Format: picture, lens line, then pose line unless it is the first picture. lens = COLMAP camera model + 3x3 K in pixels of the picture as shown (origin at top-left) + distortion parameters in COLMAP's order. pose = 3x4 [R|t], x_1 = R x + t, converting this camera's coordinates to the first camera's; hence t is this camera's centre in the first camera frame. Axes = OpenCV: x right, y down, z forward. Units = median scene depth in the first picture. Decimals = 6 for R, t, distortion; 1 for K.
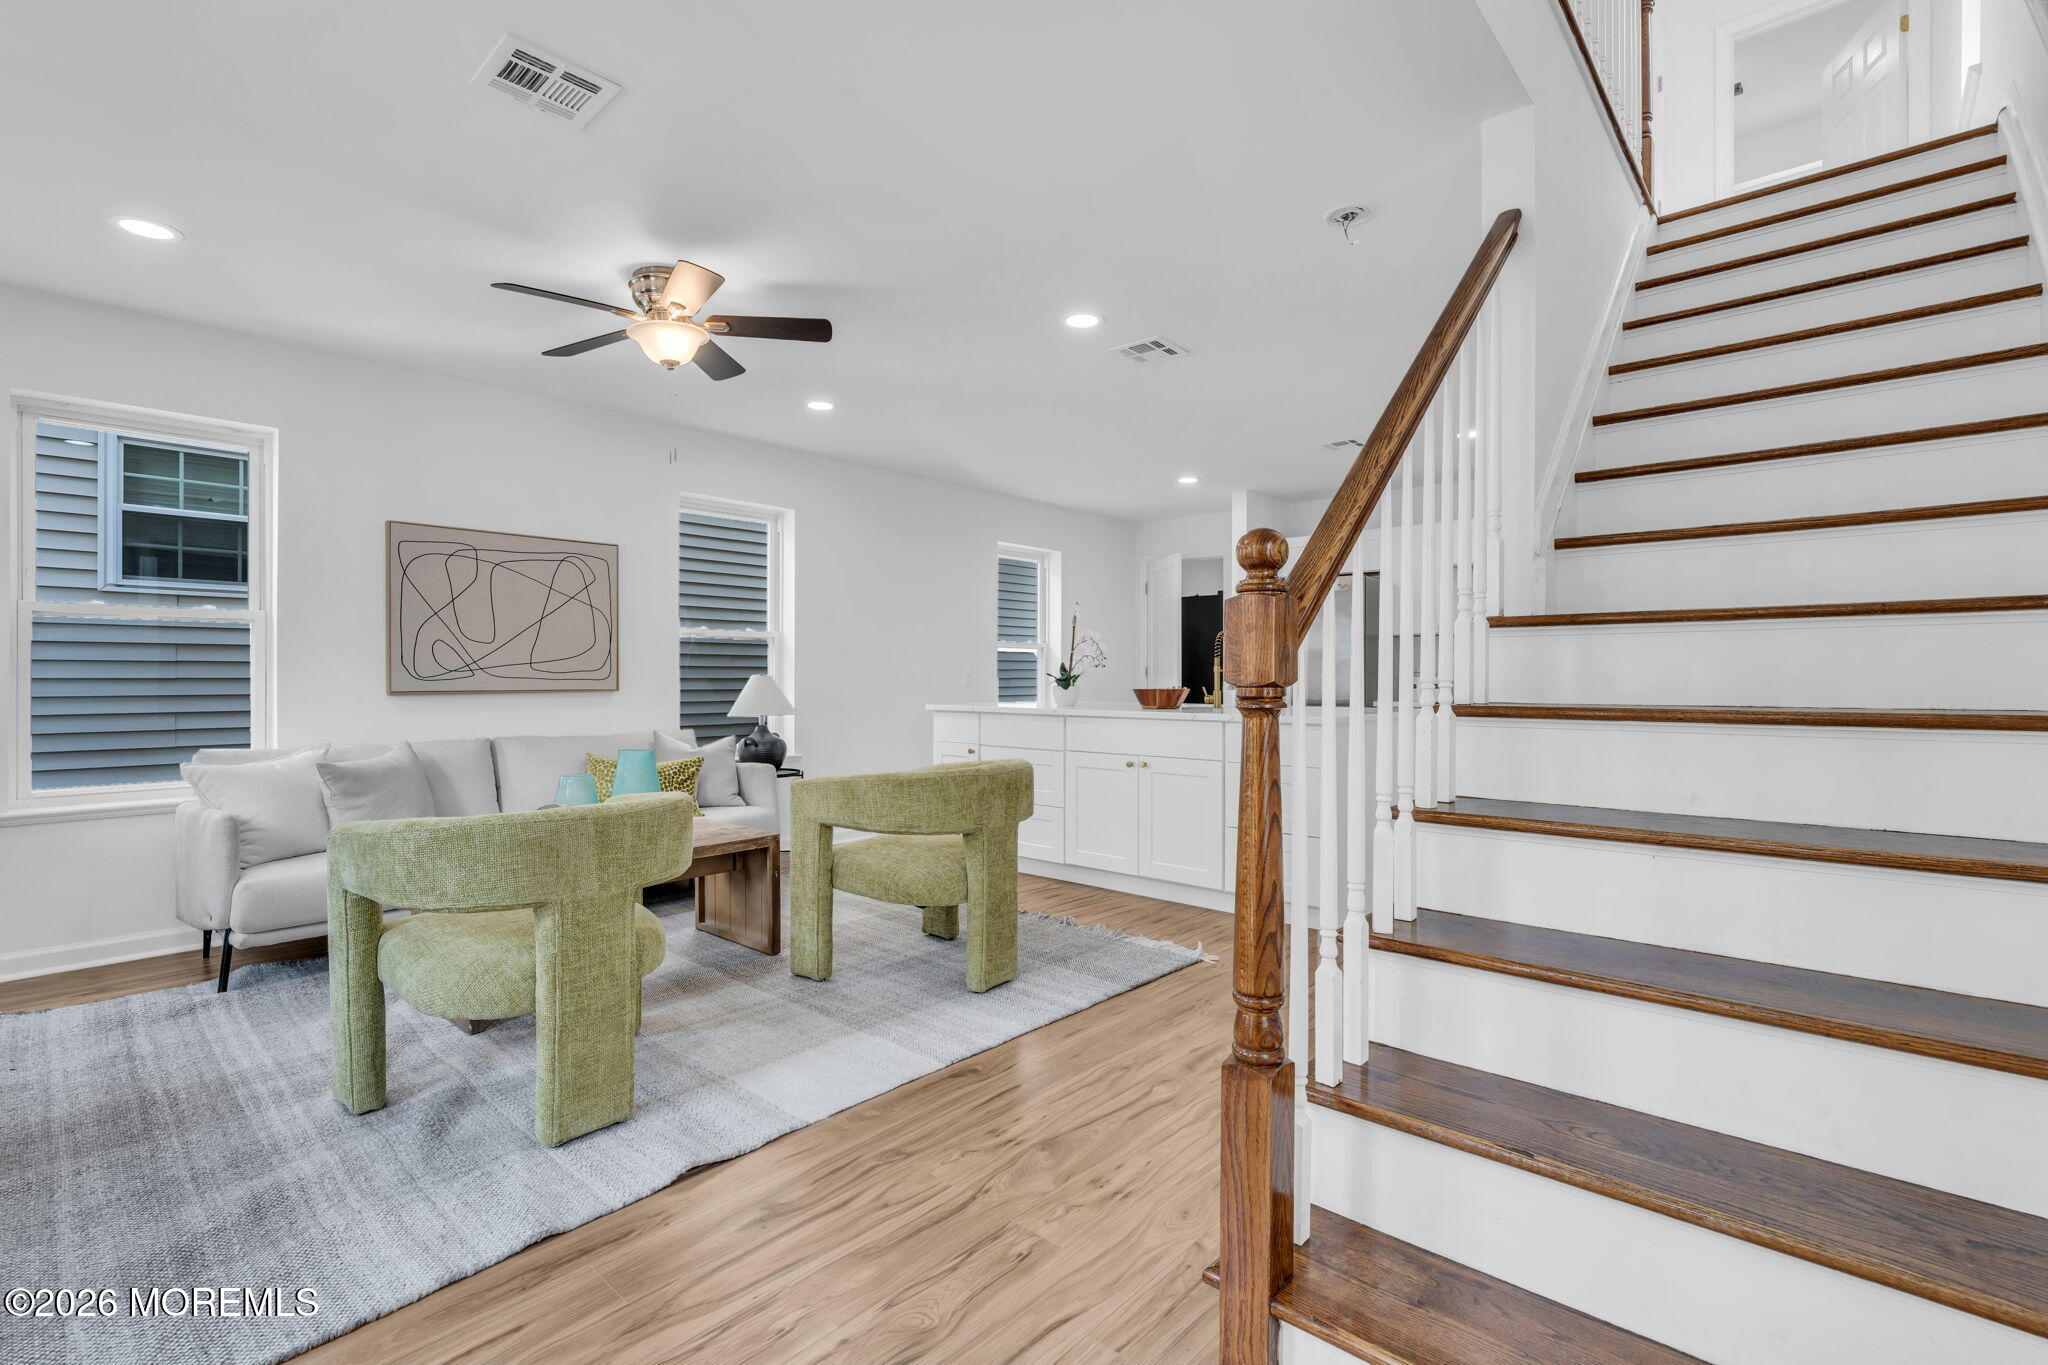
lens RADIAL K [[920.8, 0, 1021.7], [0, 920.8, 681.6], [0, 0, 1]] dist [-0.007769, -0.000074]
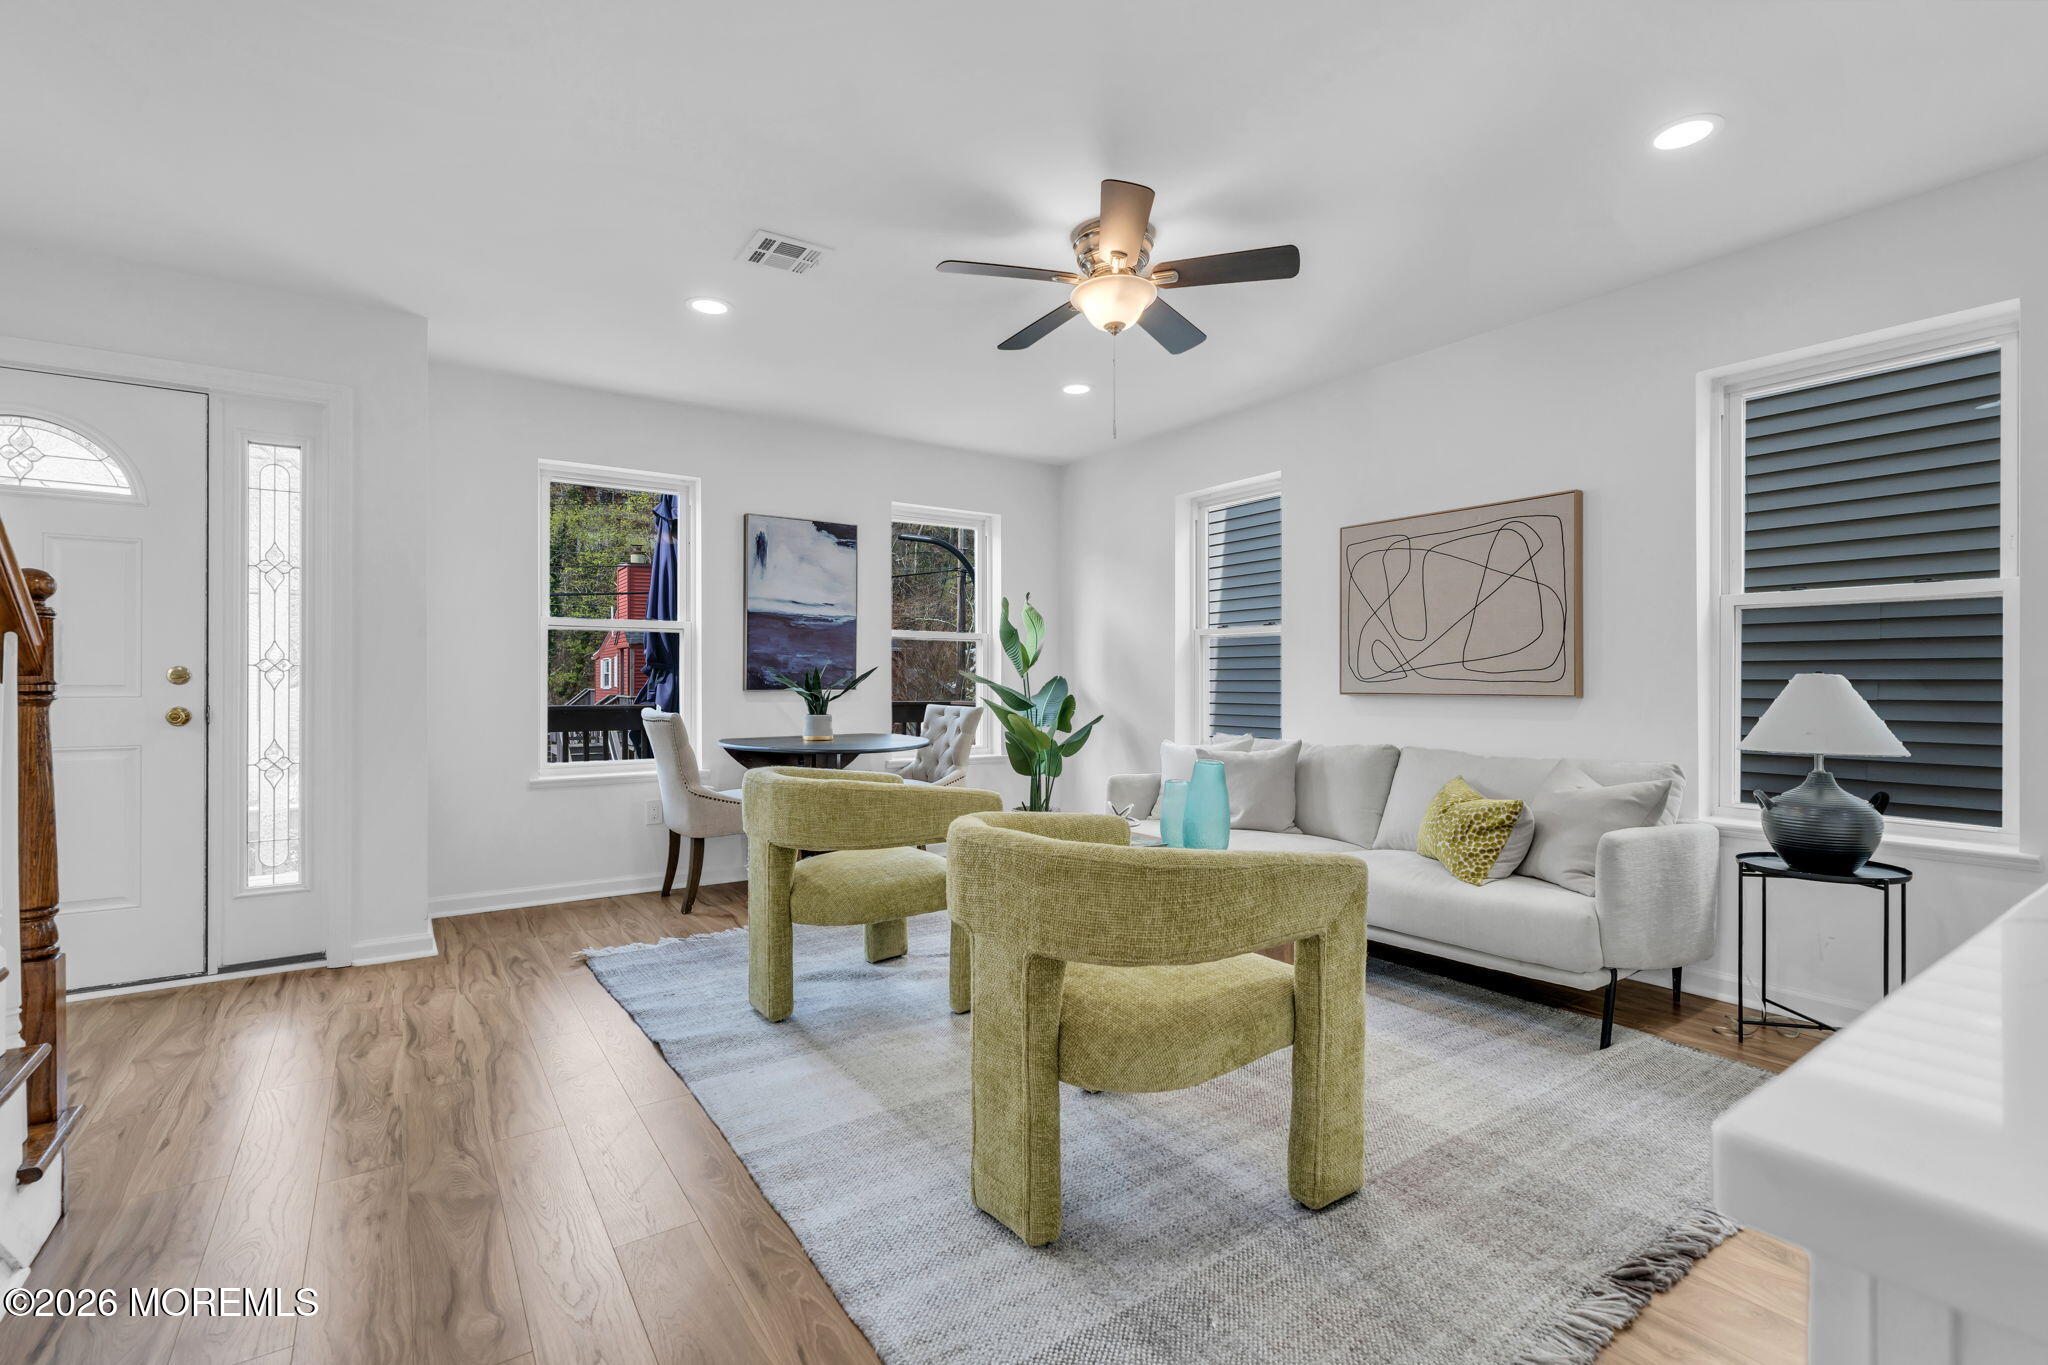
lens RADIAL K [[920.8, 0, 1021.7], [0, 920.8, 681.6], [0, 0, 1]] dist [-0.007769, -0.000074]
pose [[-0.229297, -0.000110, -0.973357, 0.389476], [-0.004857, 0.999988, 0.001032, -0.001212], [0.973345, 0.004964, -0.229294, 0.856789]]
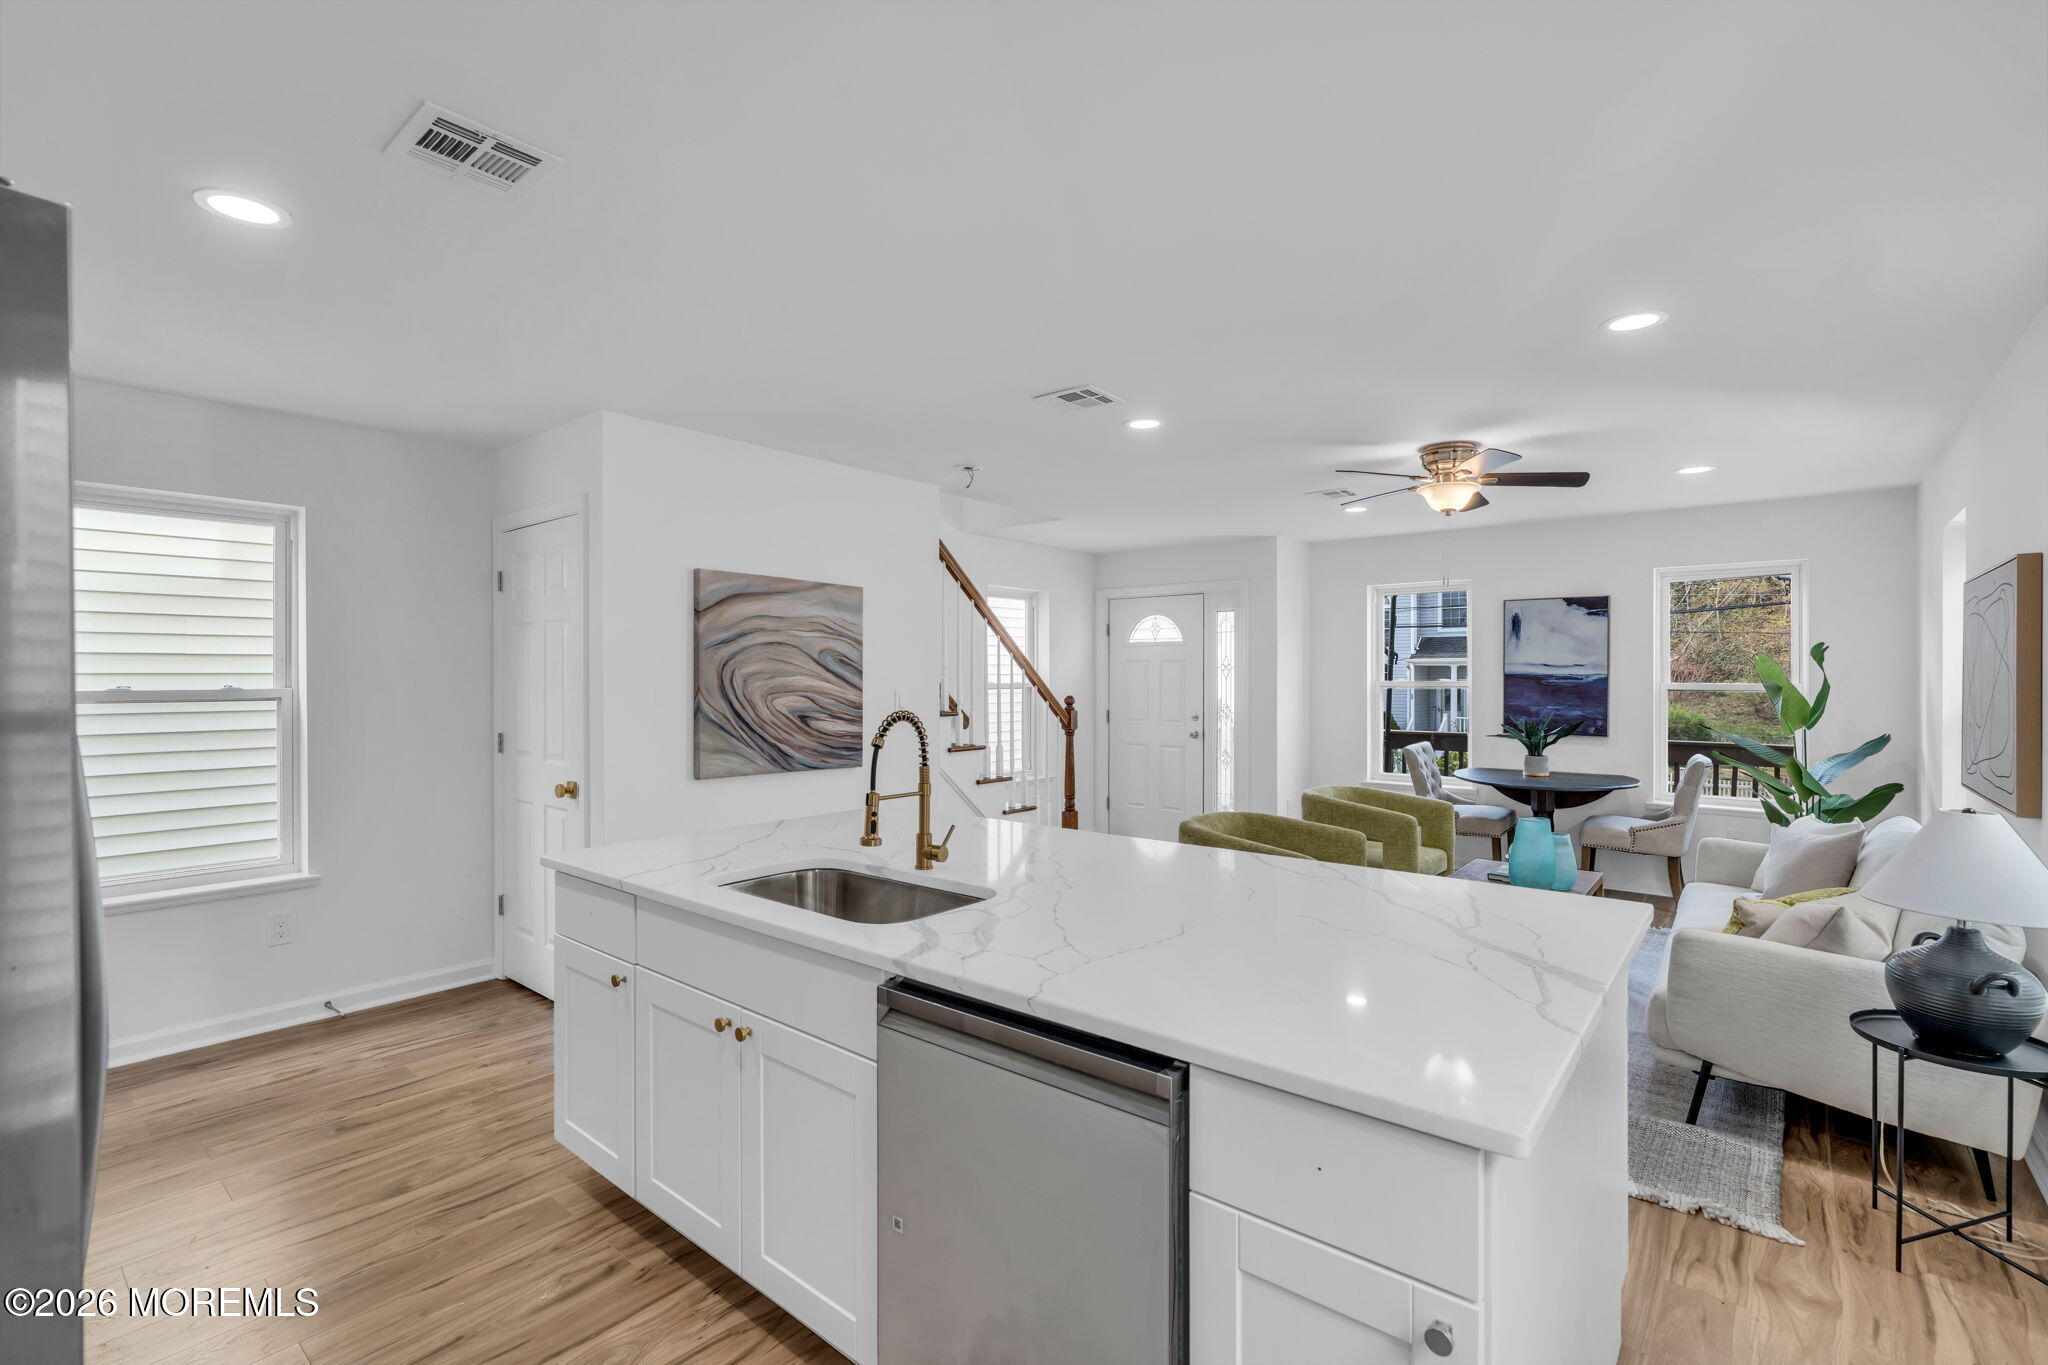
lens RADIAL K [[910.8, 0, 1031.0], [0, 910.8, 677.2], [0, 0, 1]] dist [0.000188, 0.000194]
pose [[-0.999029, 0.000013, -0.044057, 0.206778], [-0.000298, 0.999975, 0.007053, -0.090918], [0.044056, 0.007059, -0.999004, 1.742515]]
